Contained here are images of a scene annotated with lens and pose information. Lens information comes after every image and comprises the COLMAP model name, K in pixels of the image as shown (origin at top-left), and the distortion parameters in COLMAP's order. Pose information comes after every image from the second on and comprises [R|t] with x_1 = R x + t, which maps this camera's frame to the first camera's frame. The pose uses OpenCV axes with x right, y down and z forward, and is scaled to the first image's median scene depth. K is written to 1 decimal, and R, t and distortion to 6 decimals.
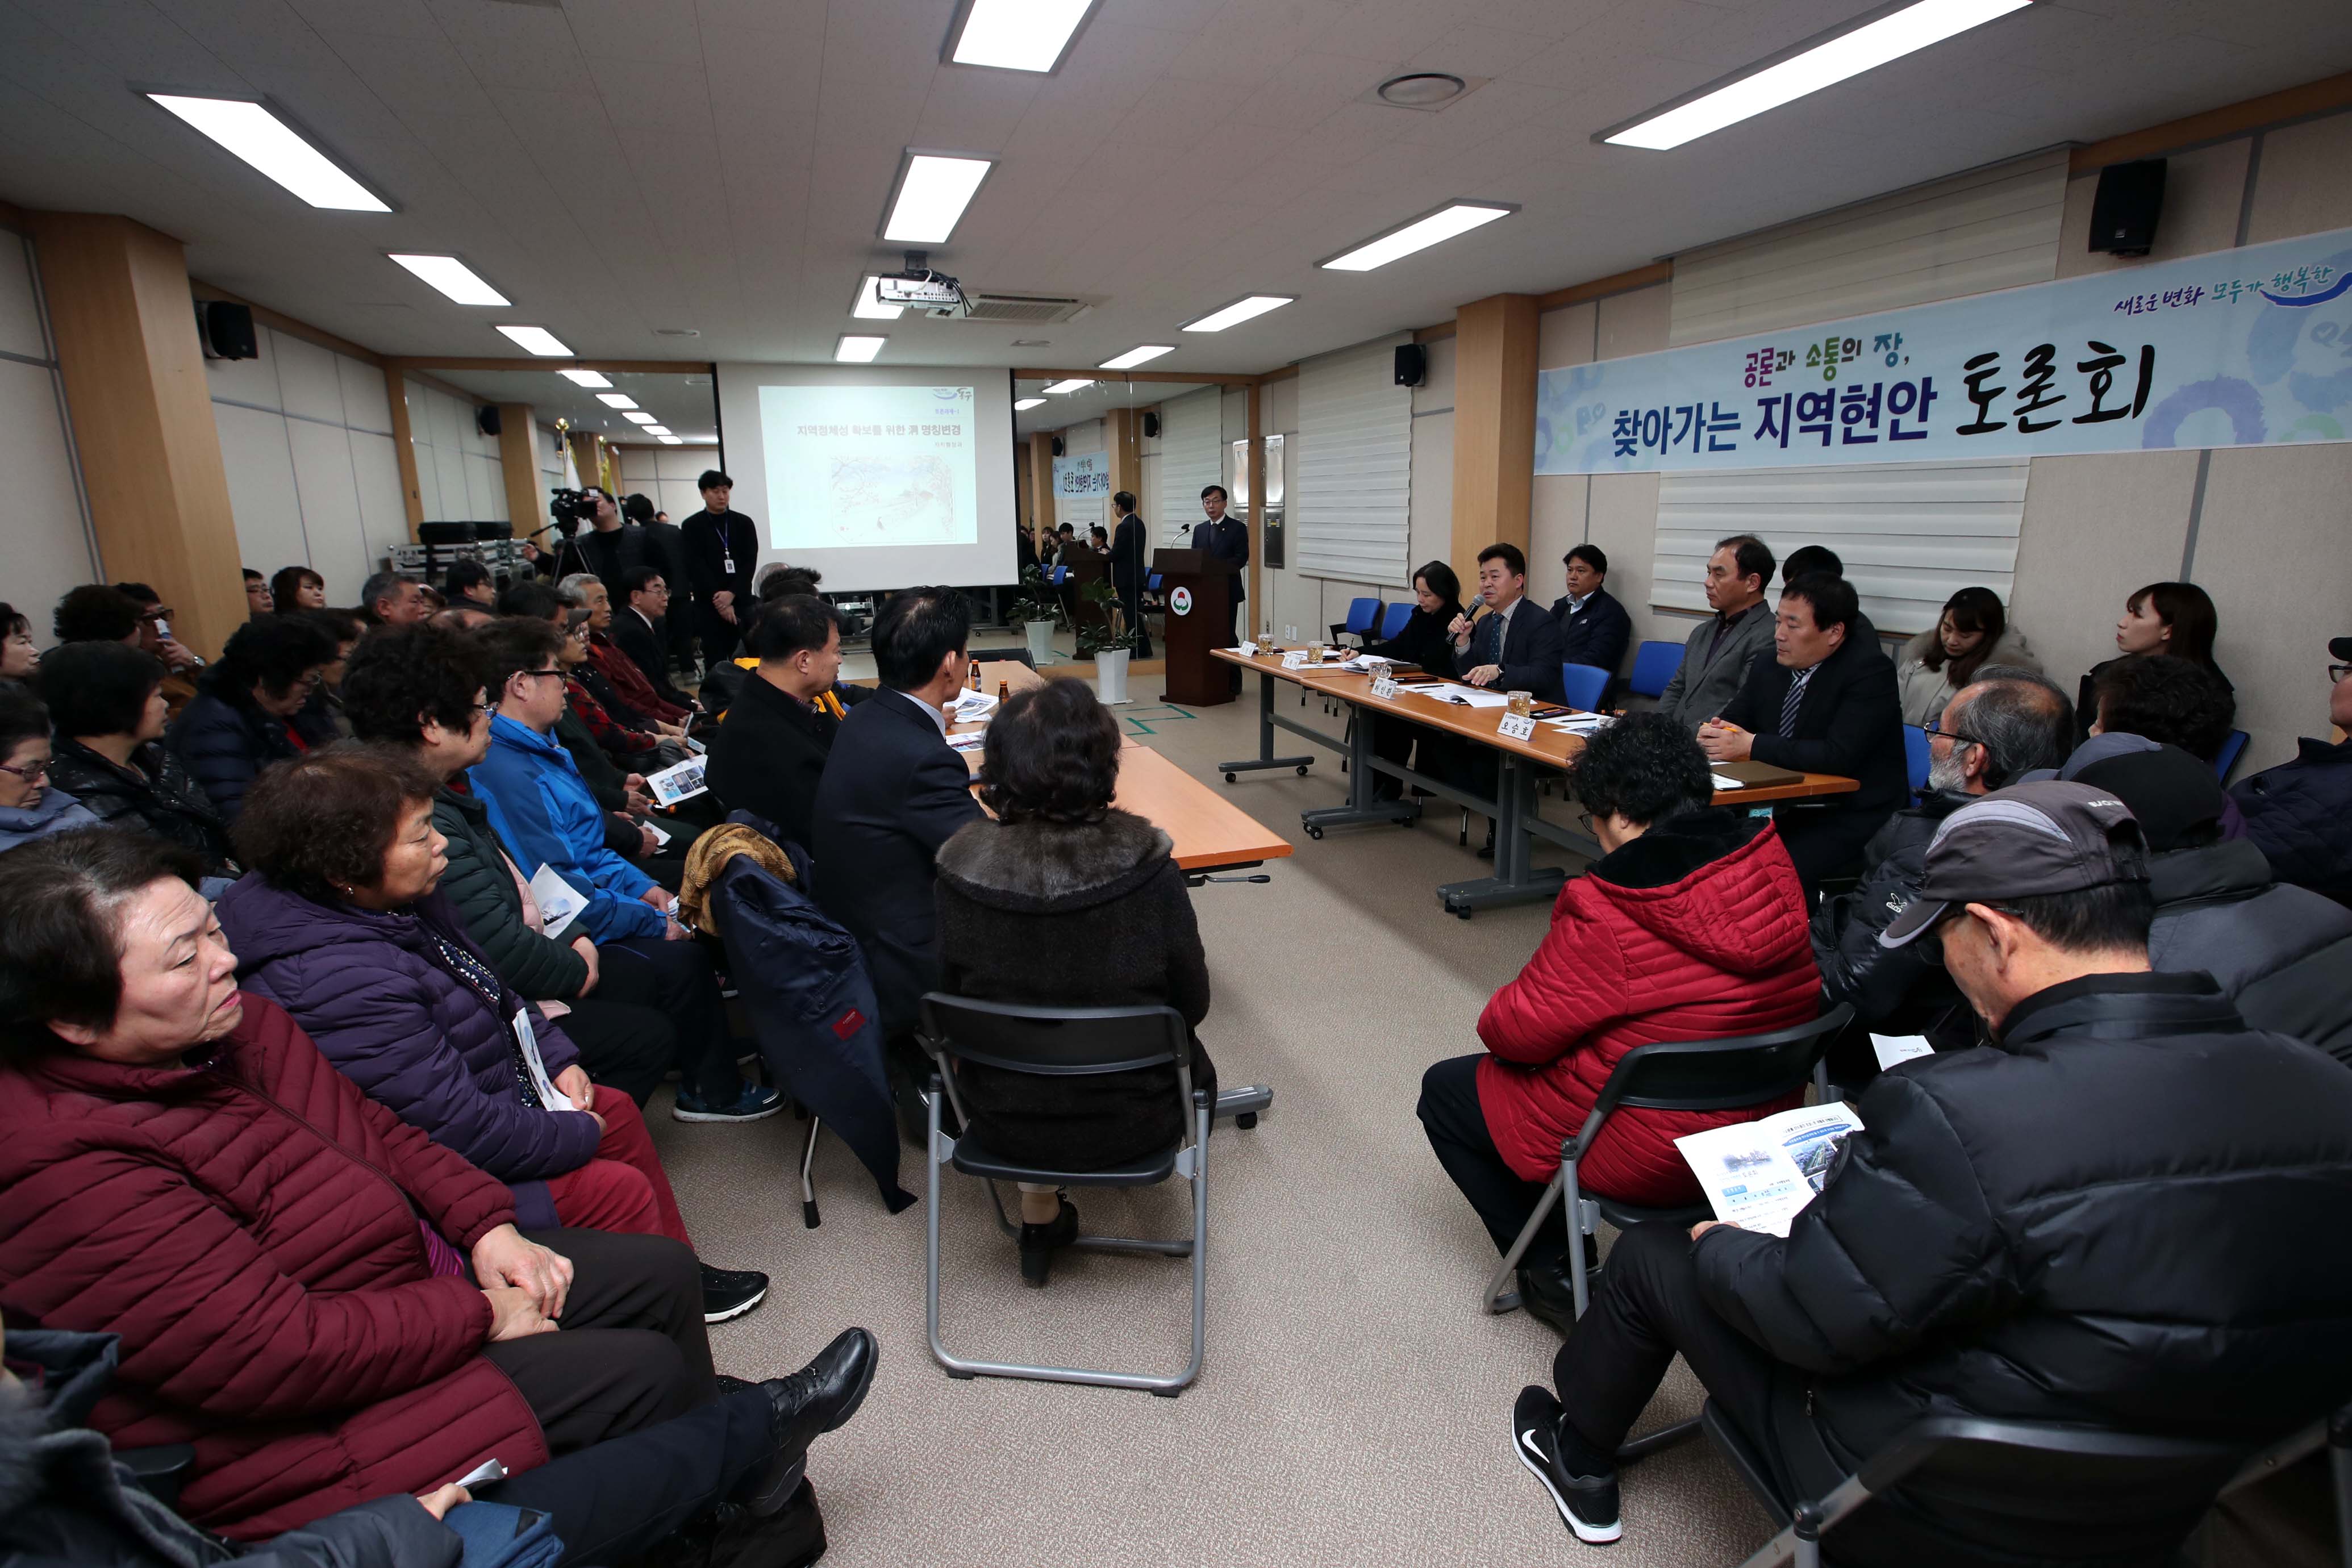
lens RADIAL K [[1141.8, 0, 1193.8], [0, 1141.8, 757.0], [0, 0, 1]] dist [-0.038735, 0.011551]
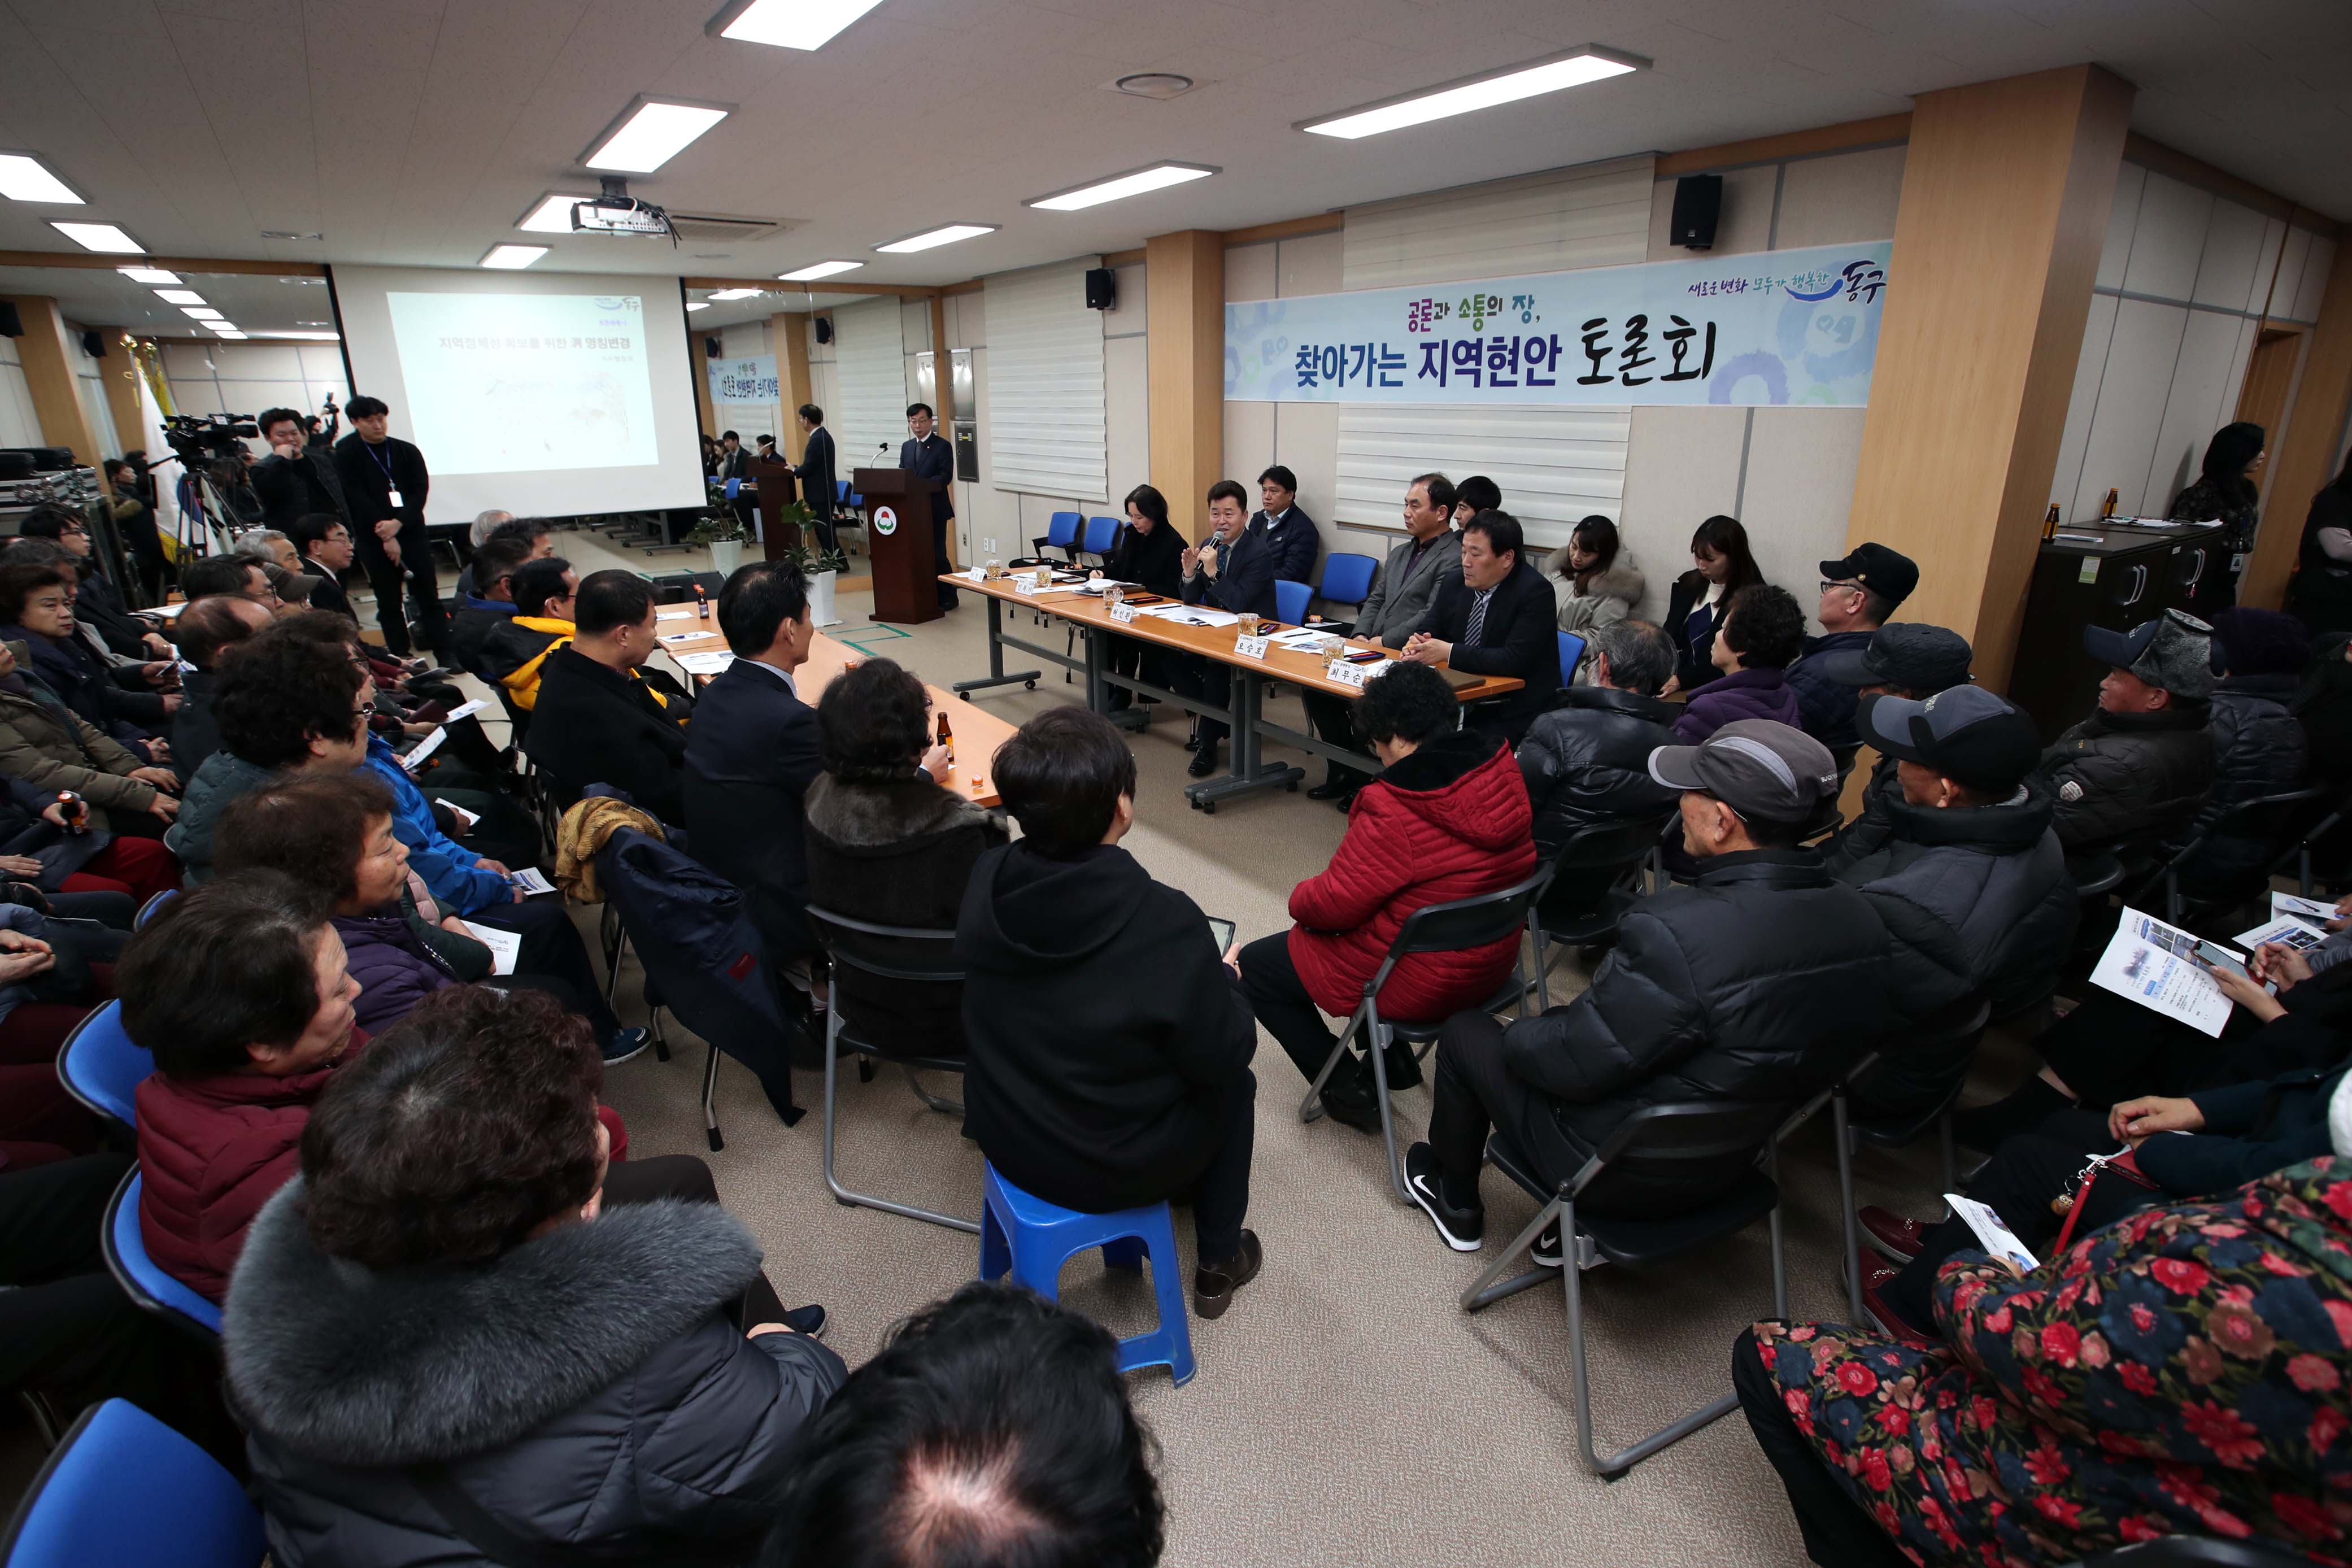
lens RADIAL K [[1138.0, 0, 1171.7], [0, 1138.0, 753.4], [0, 0, 1]] dist [-0.064680, 0.027556]
pose [[0.961871, -0.078904, 0.261874, -0.083816], [0.055190, 0.993781, 0.096716, -0.027297], [-0.267877, -0.078576, 0.960244, -0.074801]]
